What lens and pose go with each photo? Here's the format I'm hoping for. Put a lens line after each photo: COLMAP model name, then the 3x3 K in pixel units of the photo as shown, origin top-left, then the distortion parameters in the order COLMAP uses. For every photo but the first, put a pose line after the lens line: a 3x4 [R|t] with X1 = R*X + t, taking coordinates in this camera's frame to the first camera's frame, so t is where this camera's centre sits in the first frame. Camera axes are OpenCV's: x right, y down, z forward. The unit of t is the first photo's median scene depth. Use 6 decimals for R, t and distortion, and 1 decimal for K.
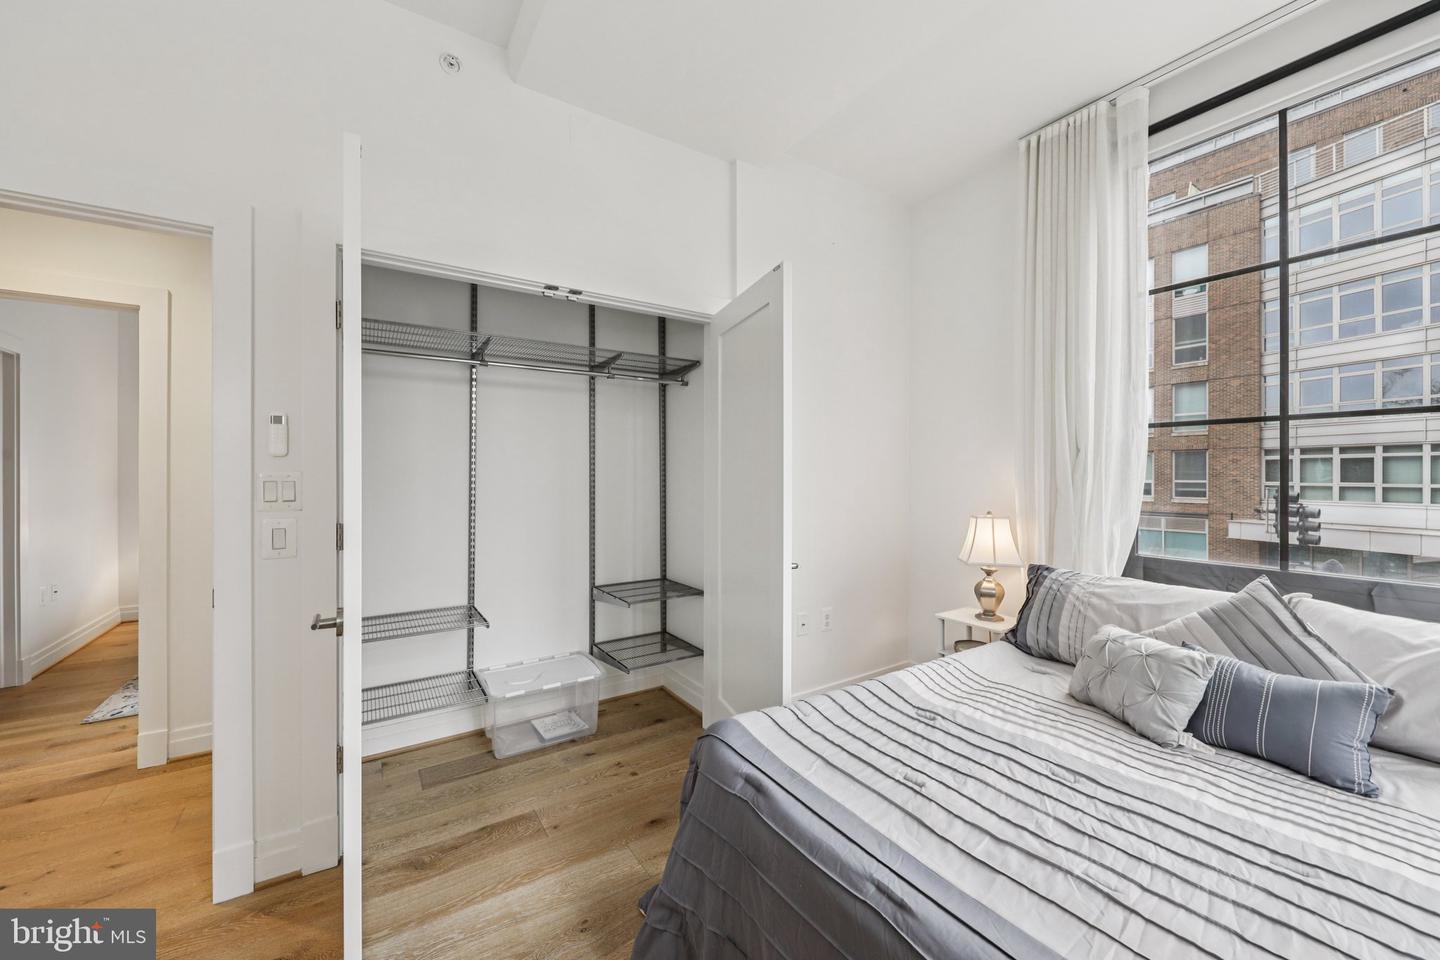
lens RADIAL K [[560.1, 0, 720.0], [0, 560.1, 473.9], [0, 0, 1]] dist [0.008144, -0.003605]
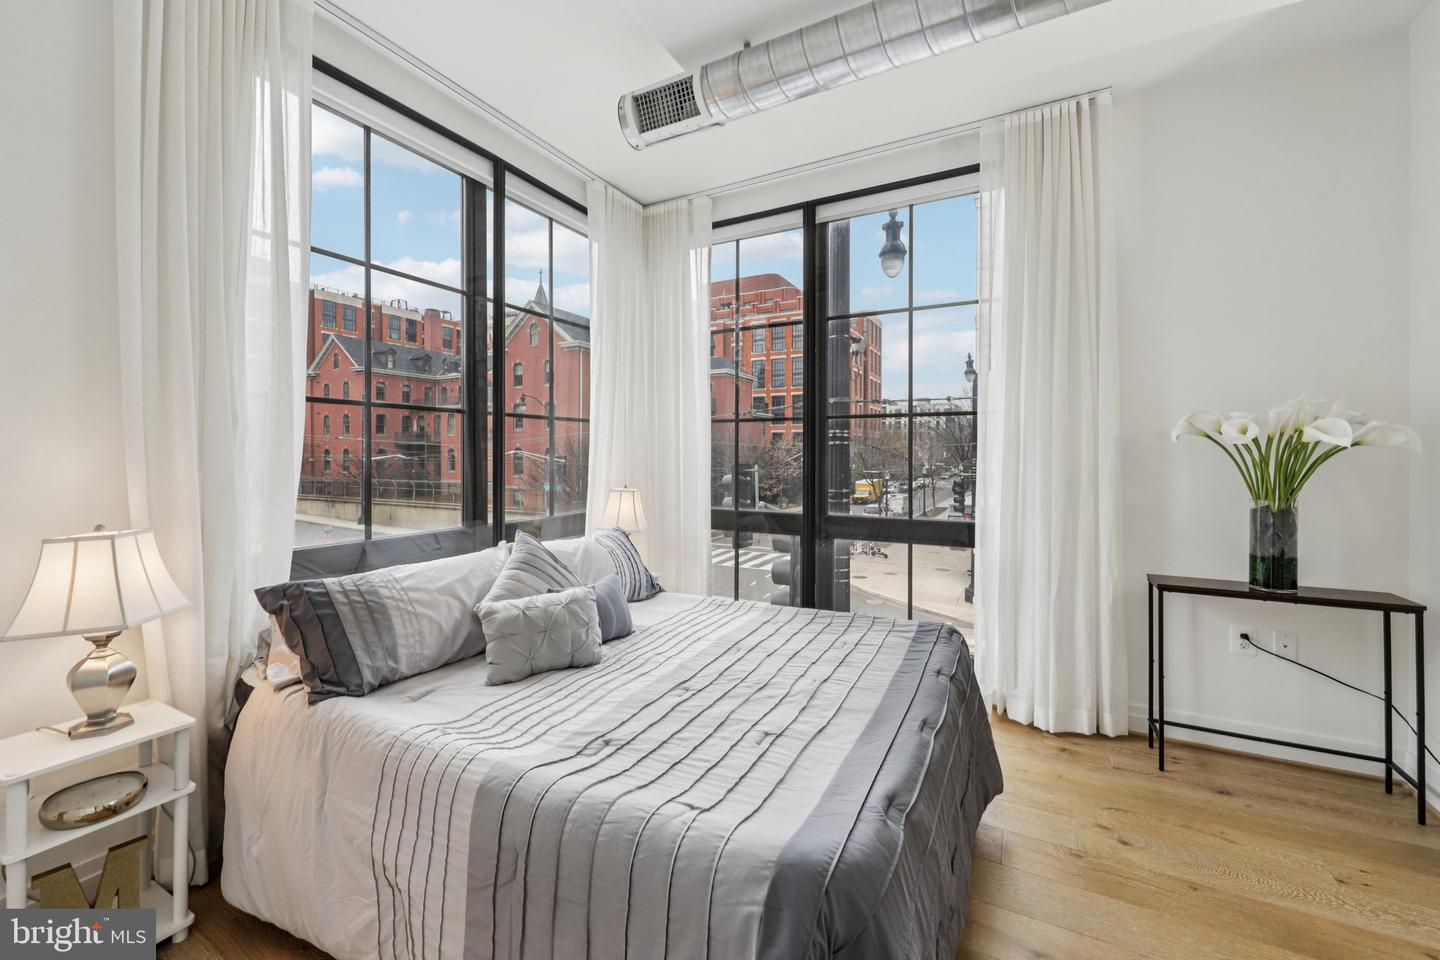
lens RADIAL K [[560.1, 0, 714.3], [0, 560.1, 465.2], [0, 0, 1]] dist [0.008144, -0.003605]
pose [[-0.465181, -0.015603, 0.885078, -0.444416], [0.000772, 0.999837, 0.018031, 0.001059], [-0.885215, 0.009071, -0.465094, 1.254900]]
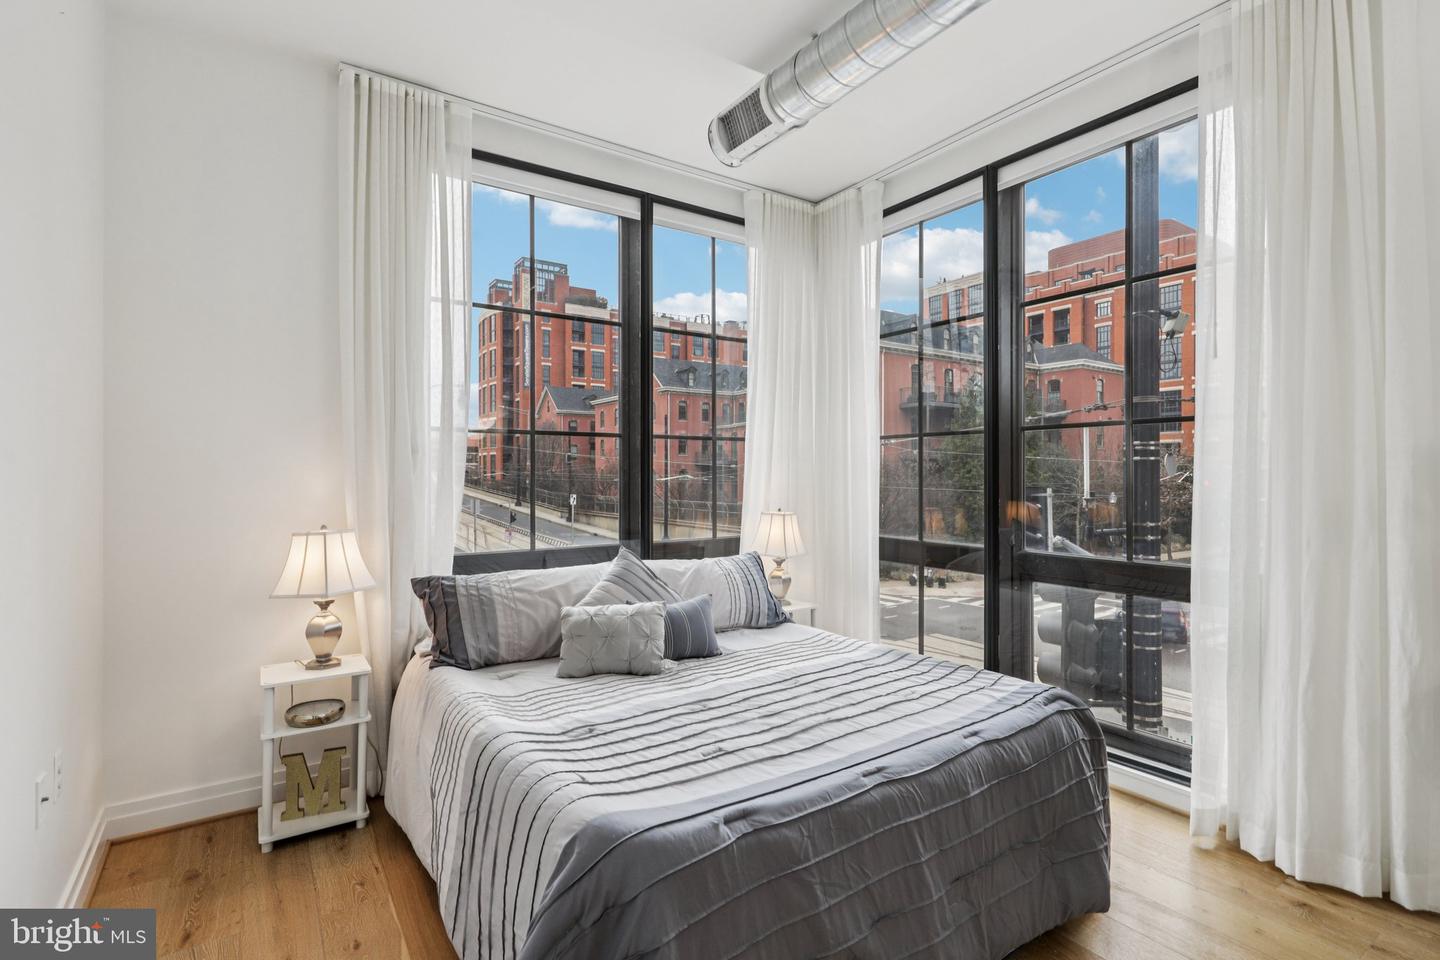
lens RADIAL K [[668.0, 0, 736.7], [0, 668.0, 484.0], [0, 0, 1]] dist [0.007590, -0.002027]
pose [[-0.023788, -0.012304, 0.999641, -0.774137], [0.002116, 0.999921, 0.012358, -0.000571], [-0.999715, 0.002409, -0.023760, 0.778854]]
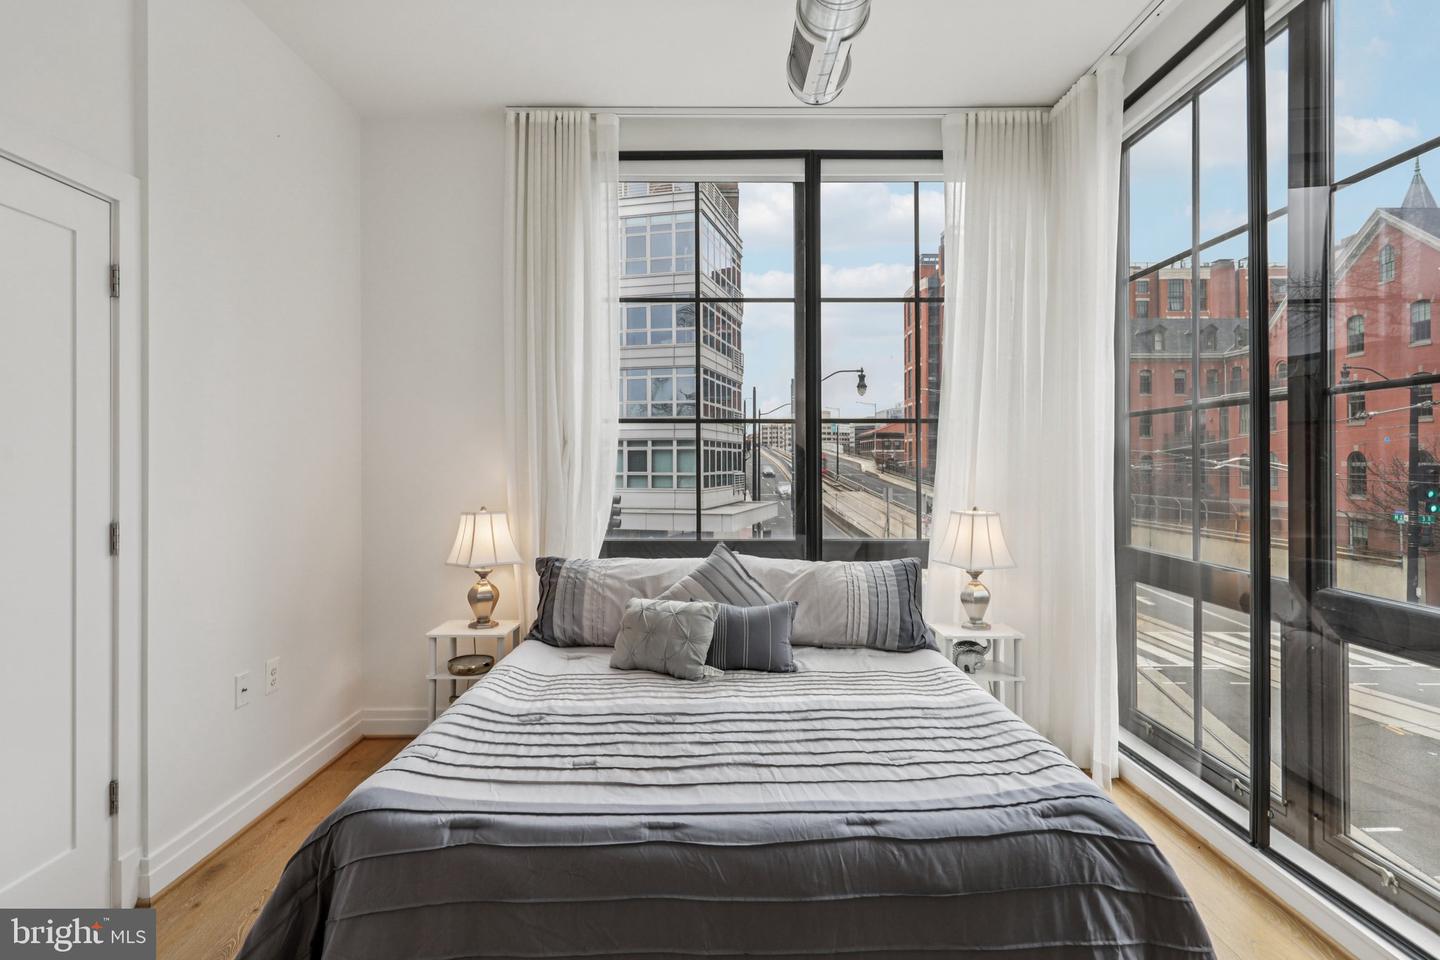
lens RADIAL K [[734.4, 0, 742.0], [0, 734.4, 470.5], [0, 0, 1]] dist [0.013231, -0.001734]
pose [[0.535454, -0.007691, 0.844529, -0.509493], [0.000354, 0.999960, 0.008882, -0.004349], [-0.844564, -0.004457, 0.535436, 0.021422]]
